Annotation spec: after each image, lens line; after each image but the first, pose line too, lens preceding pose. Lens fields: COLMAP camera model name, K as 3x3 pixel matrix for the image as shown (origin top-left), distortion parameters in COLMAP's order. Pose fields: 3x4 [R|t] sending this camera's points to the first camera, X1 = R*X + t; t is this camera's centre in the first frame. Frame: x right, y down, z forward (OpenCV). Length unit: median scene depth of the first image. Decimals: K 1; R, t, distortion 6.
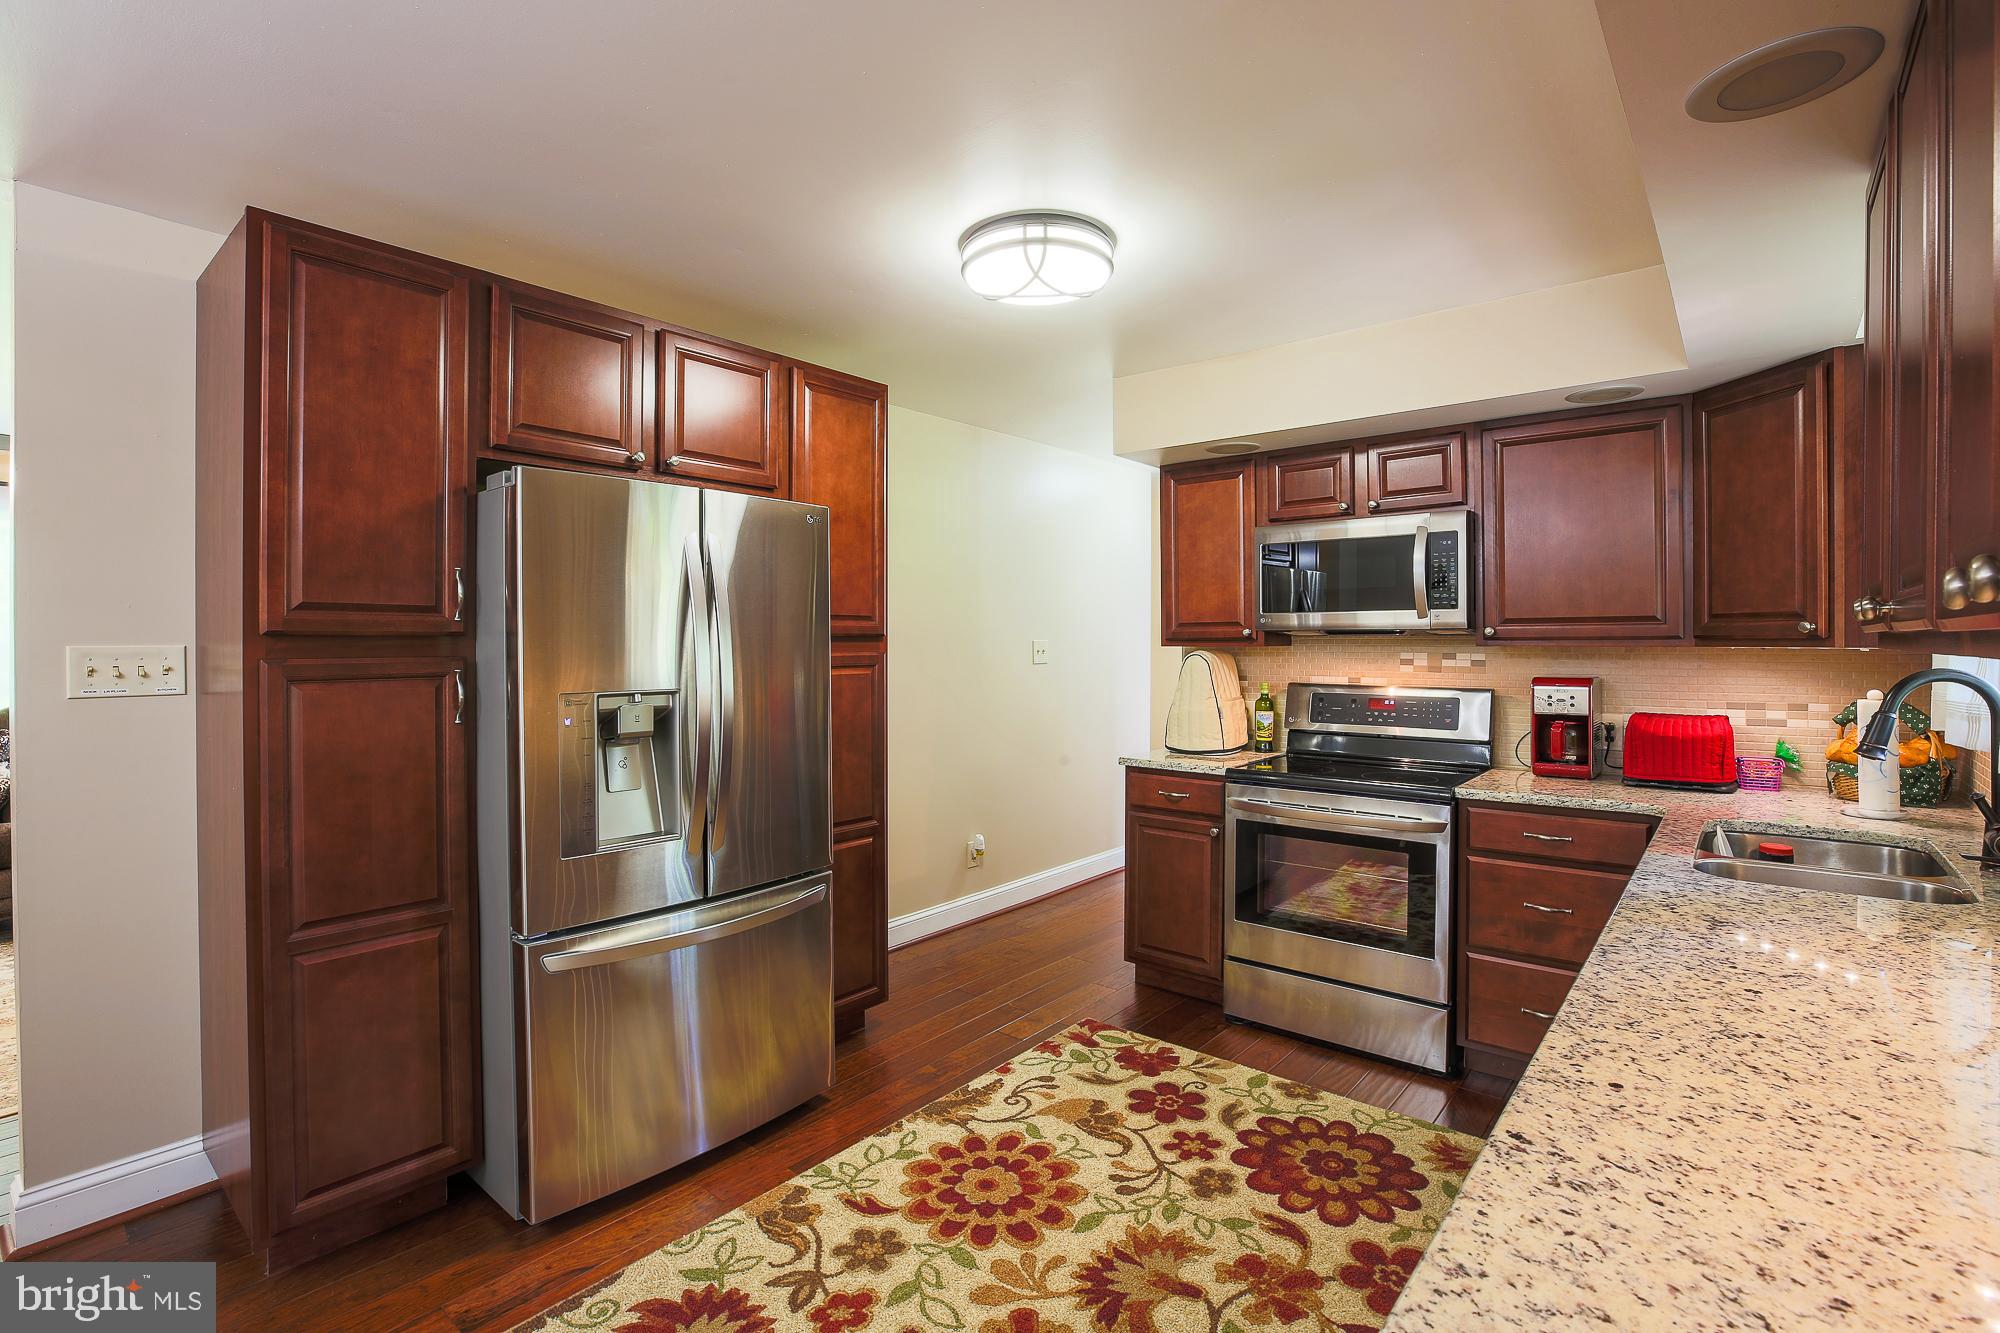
lens RADIAL K [[927.6, 0, 1009.1], [0, 927.6, 645.1], [0, 0, 1]] dist [-0.045319, 0.011452]
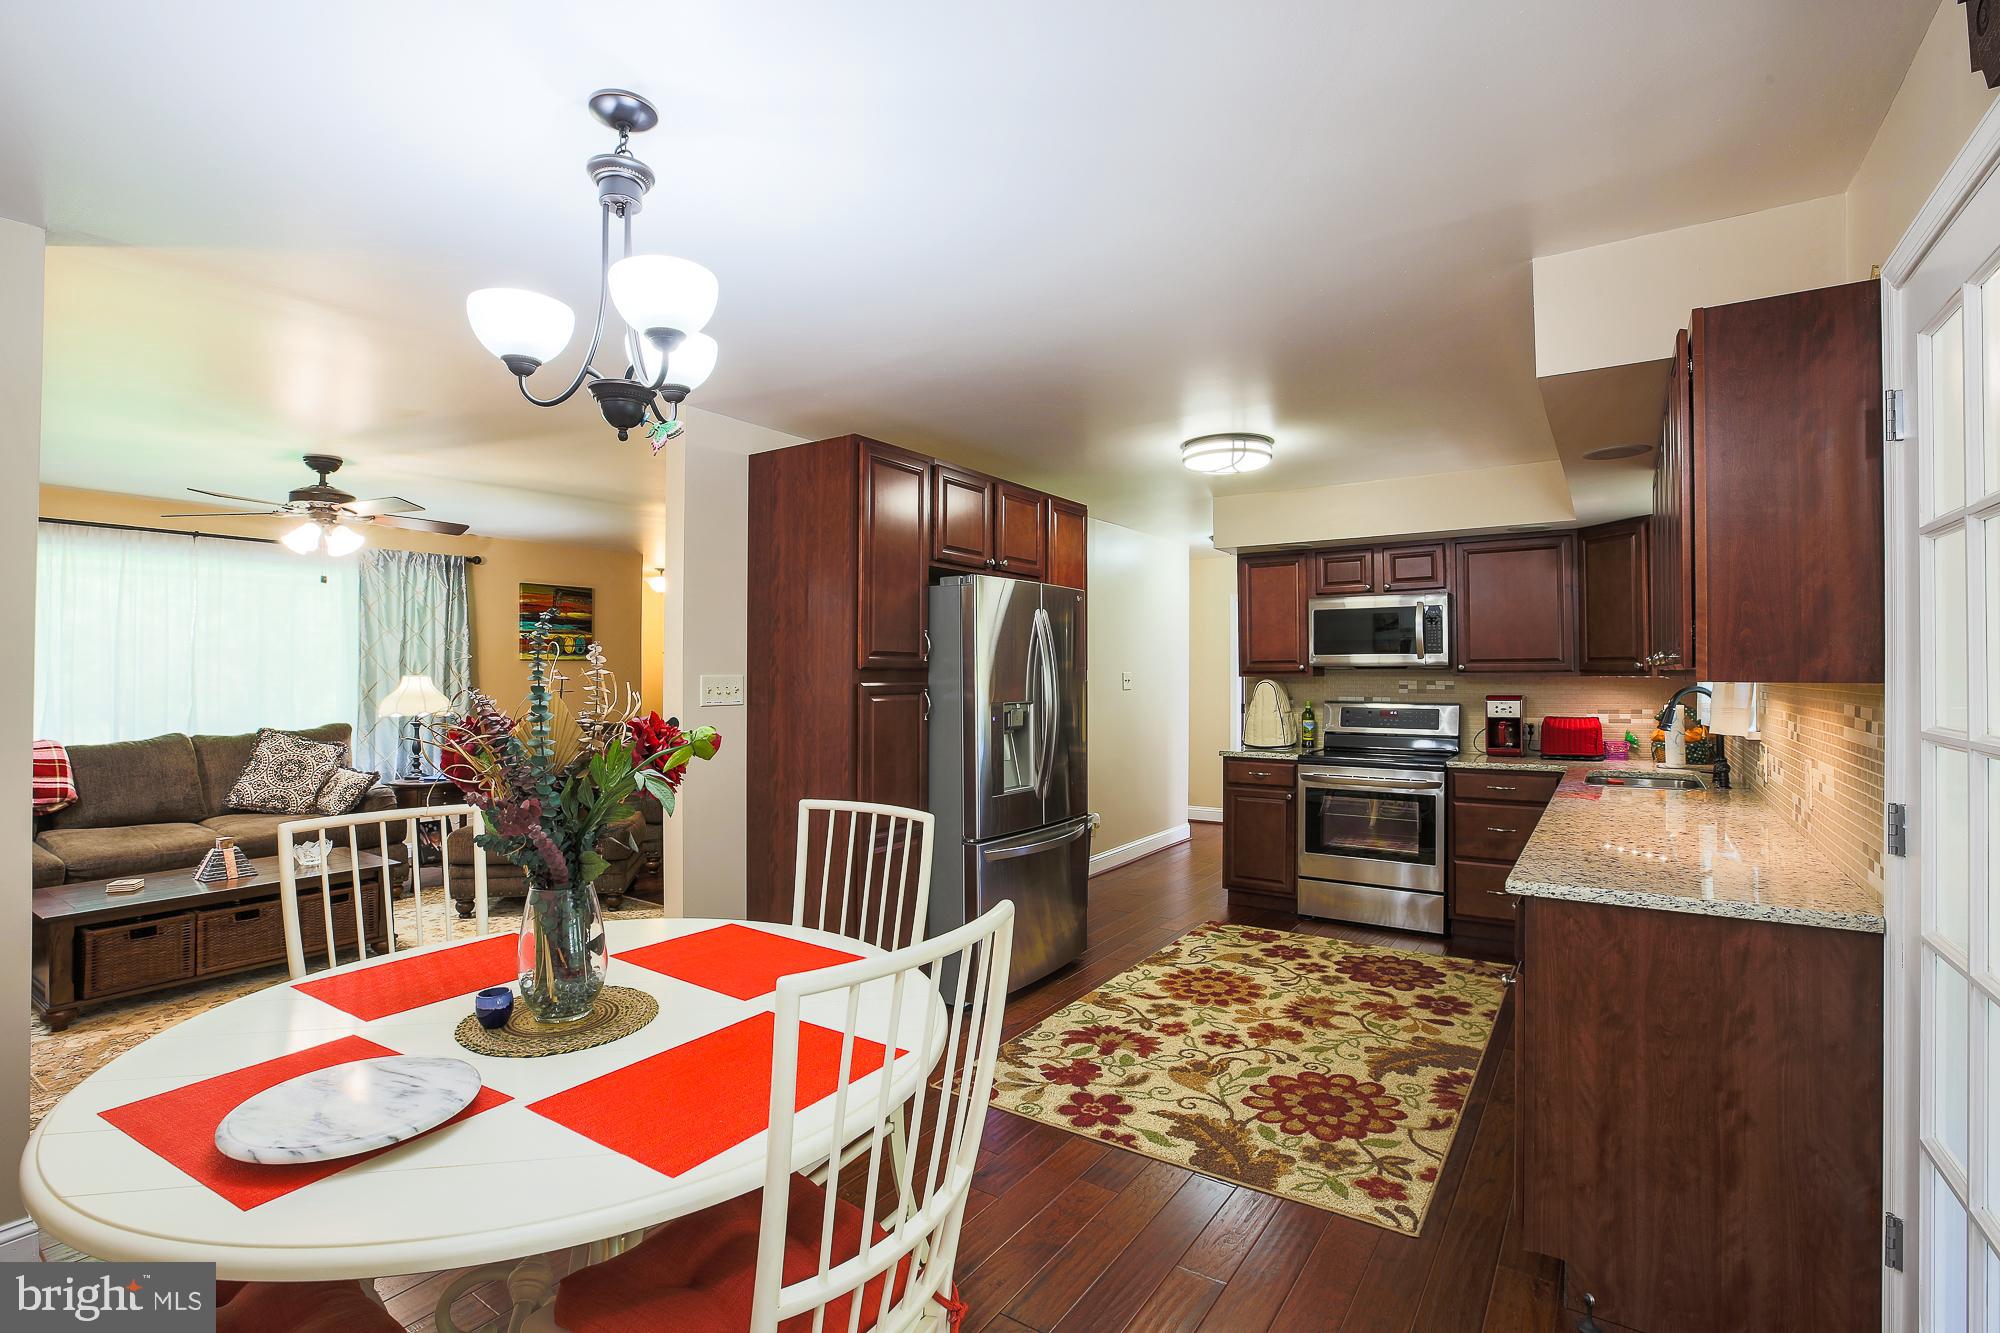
lens RADIAL K [[927.6, 0, 1003.0], [0, 927.6, 669.2], [0, 0, 1]] dist [-0.045319, 0.011452]
pose [[0.994989, 0.000146, 0.099980, -0.542495], [0.000723, 0.999962, -0.008656, 0.002010], [-0.099977, 0.008685, 0.994952, -0.655186]]
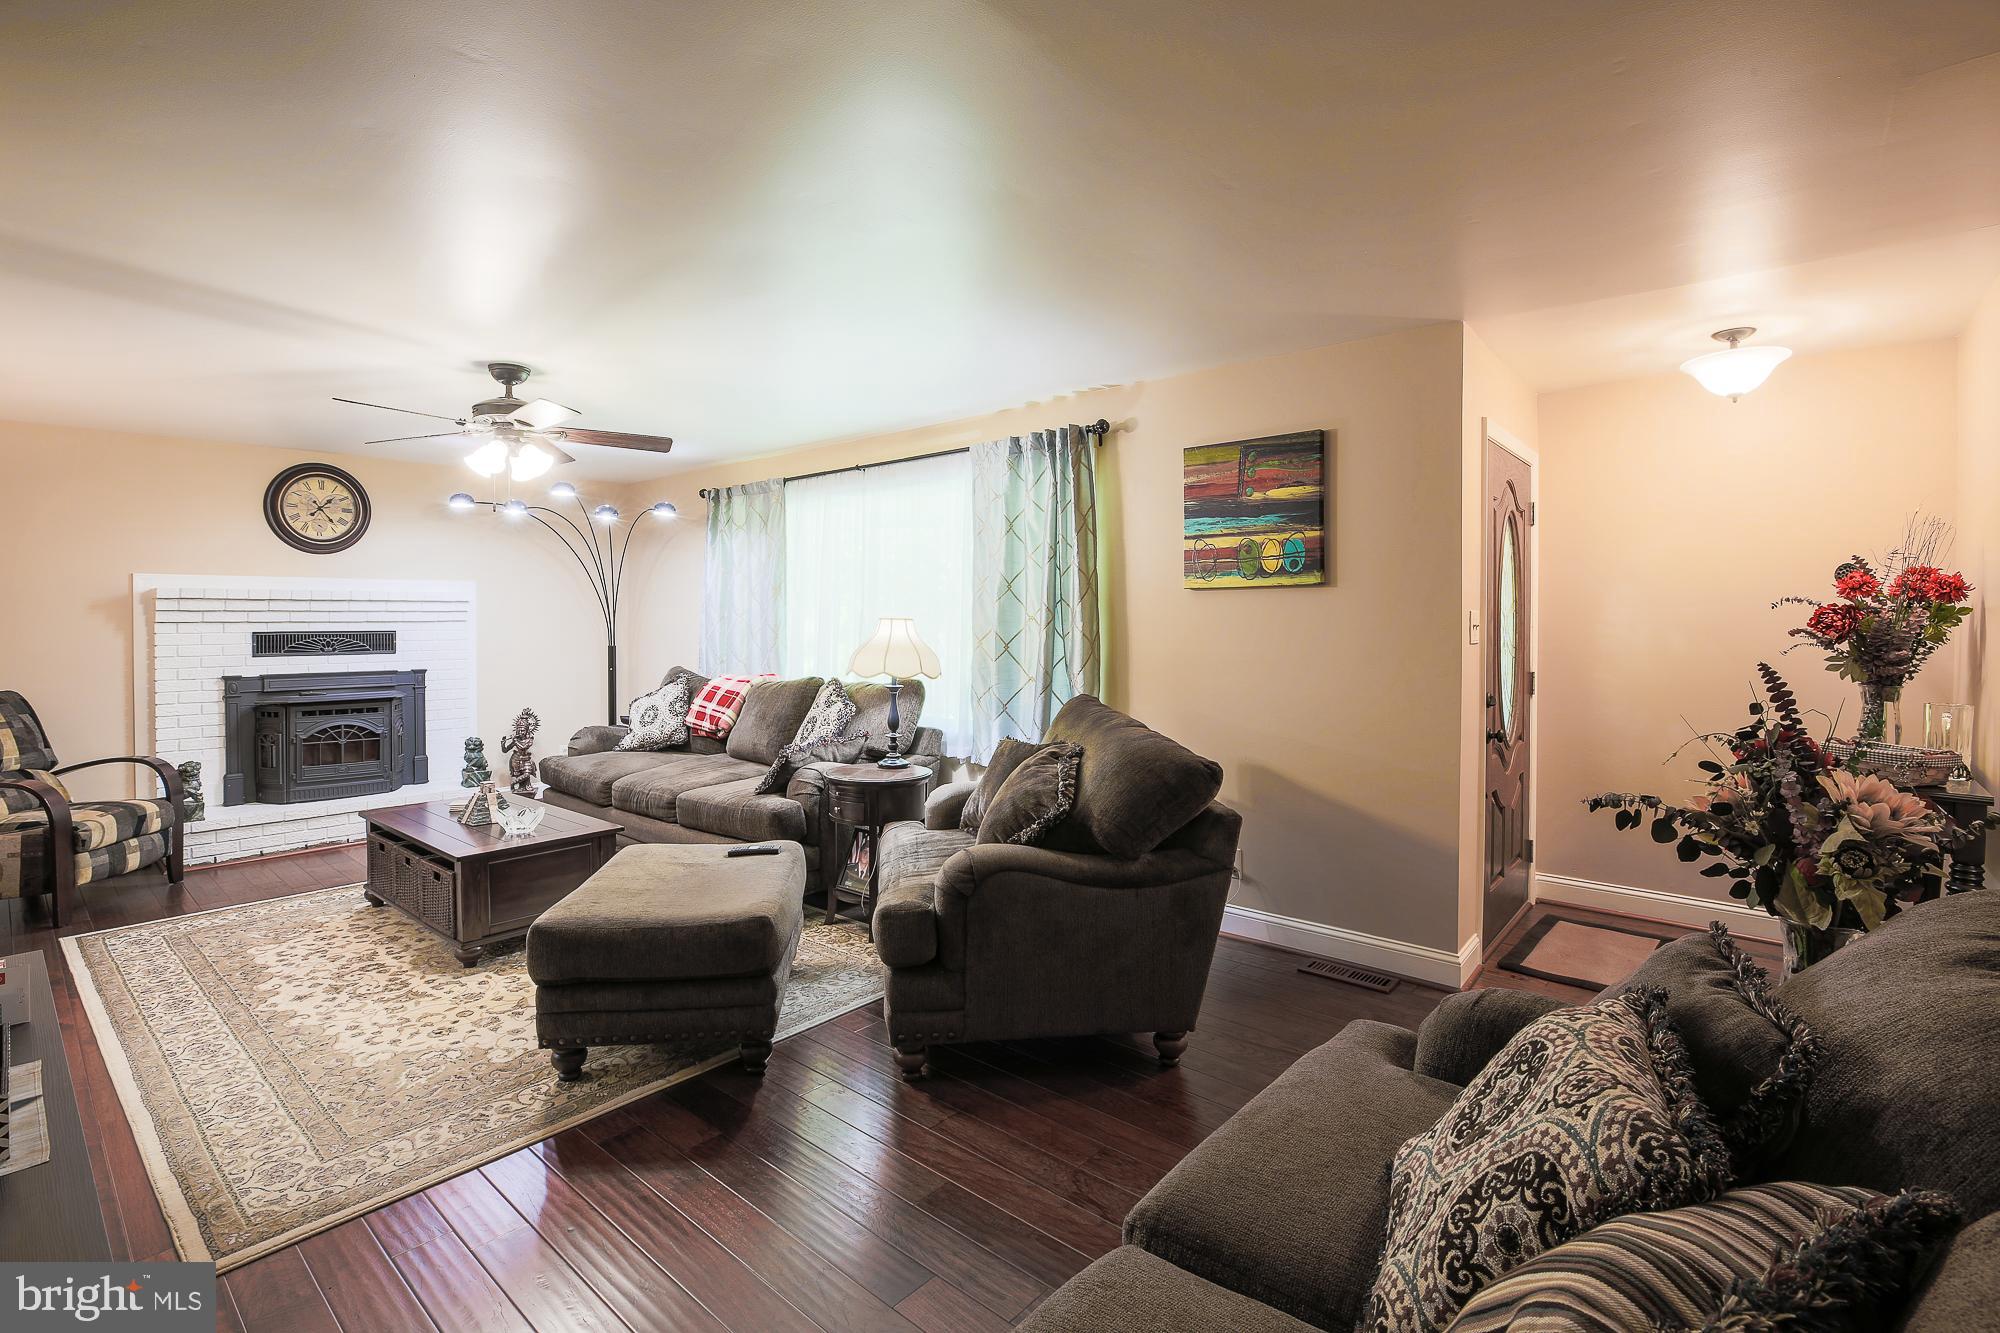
lens RADIAL K [[927.6, 0, 1014.1], [0, 927.6, 621.0], [0, 0, 1]] dist [-0.045319, 0.011452]
pose [[-0.011580, 0.003496, -0.999927, -0.147987], [-0.001235, 0.999993, 0.003511, -0.002516], [0.999932, 0.001276, -0.011575, 2.104614]]
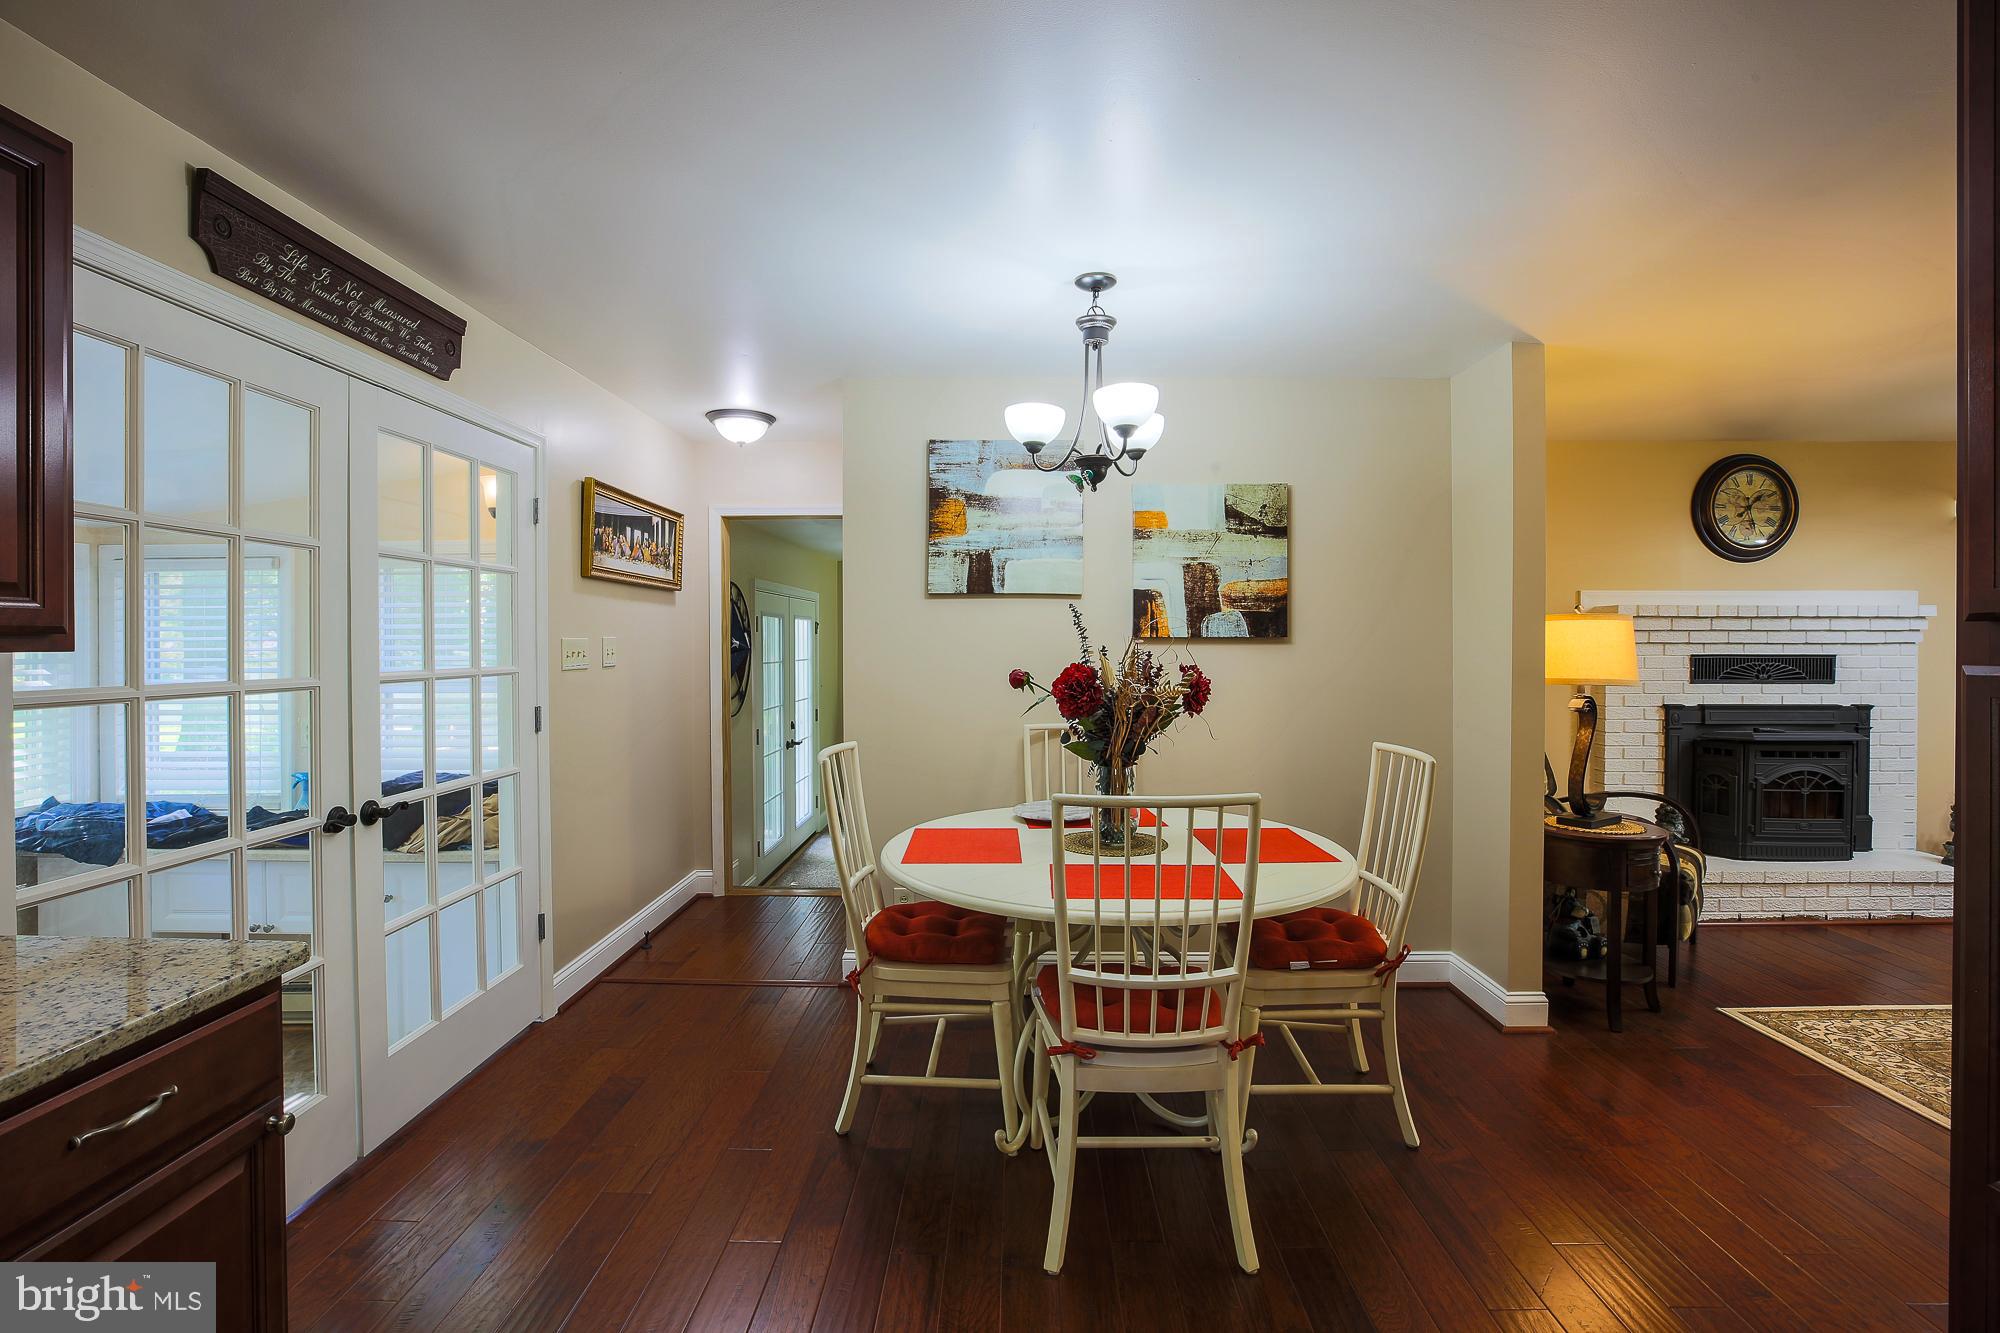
lens RADIAL K [[927.6, 0, 1010.6], [0, 927.6, 656.5], [0, 0, 1]] dist [-0.045319, 0.011452]
pose [[-0.778369, 0.010828, -0.627713, 0.000455], [-0.005490, 0.999696, 0.024053, 0.000003], [0.627783, 0.022168, -0.778073, 0.818529]]
